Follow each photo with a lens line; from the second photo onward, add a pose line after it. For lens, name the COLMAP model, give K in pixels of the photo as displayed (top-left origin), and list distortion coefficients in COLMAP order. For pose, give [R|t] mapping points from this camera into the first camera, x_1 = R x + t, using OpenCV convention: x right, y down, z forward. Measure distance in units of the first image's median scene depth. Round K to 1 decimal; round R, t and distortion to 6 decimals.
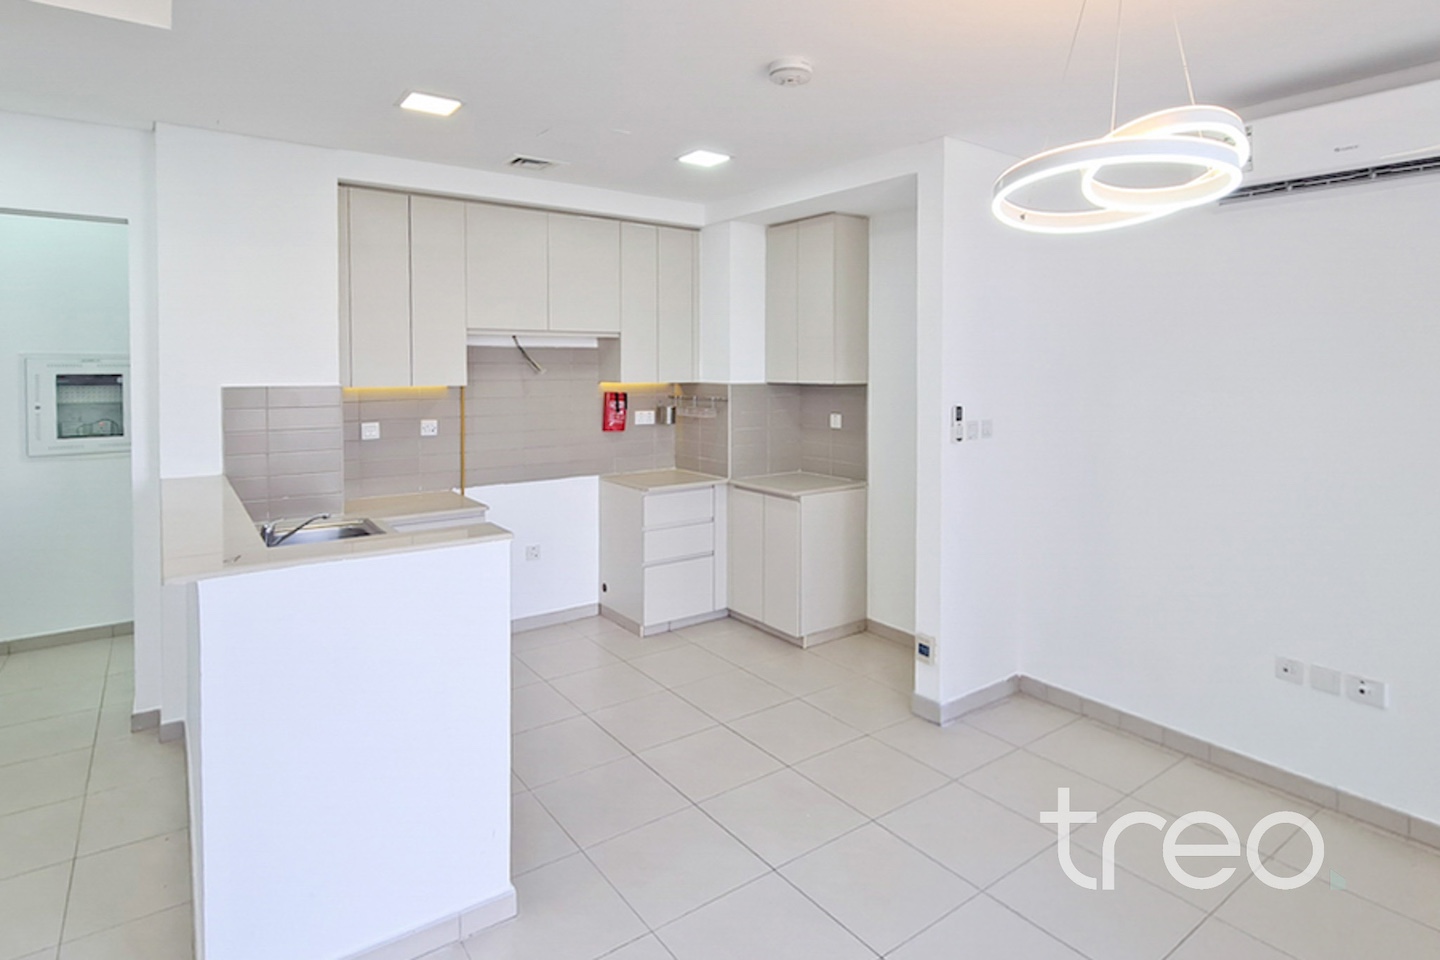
lens RADIAL K [[768.5, 0, 713.7], [0, 768.5, 380.7], [0, 0, 1]] dist [-0.000985, 0.000073]
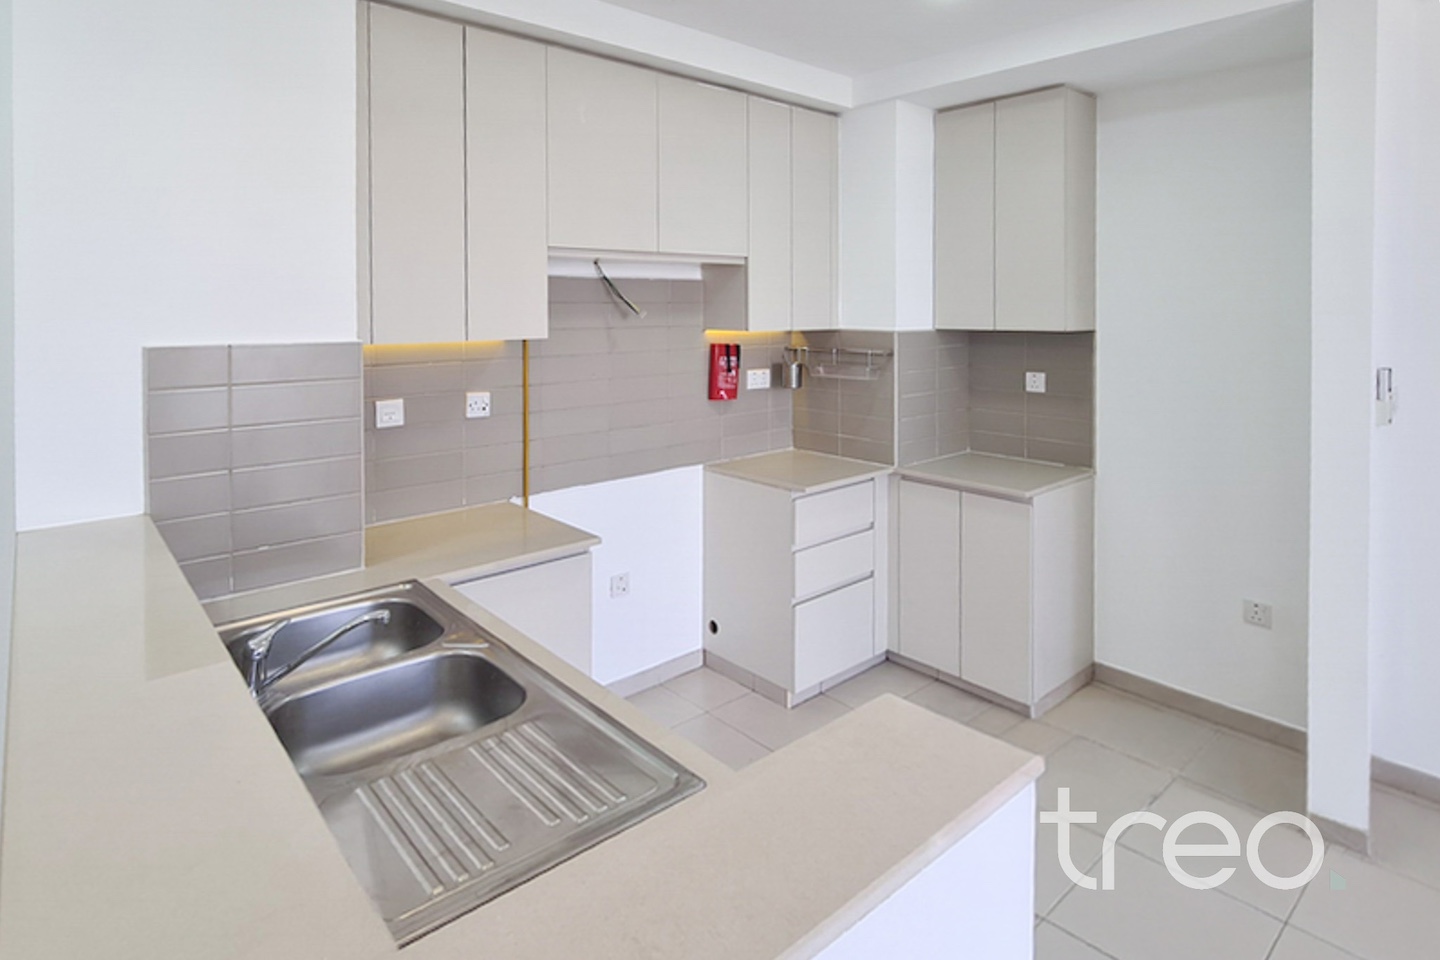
lens RADIAL K [[797.6, 0, 718.5], [0, 797.6, 318.2], [0, 0, 1]] dist [0.004130, 0.000183]
pose [[0.995627, -0.003097, 0.093370, -0.211588], [0.003445, 0.999988, -0.003558, -0.006058], [-0.093358, 0.003864, 0.995625, 0.295328]]
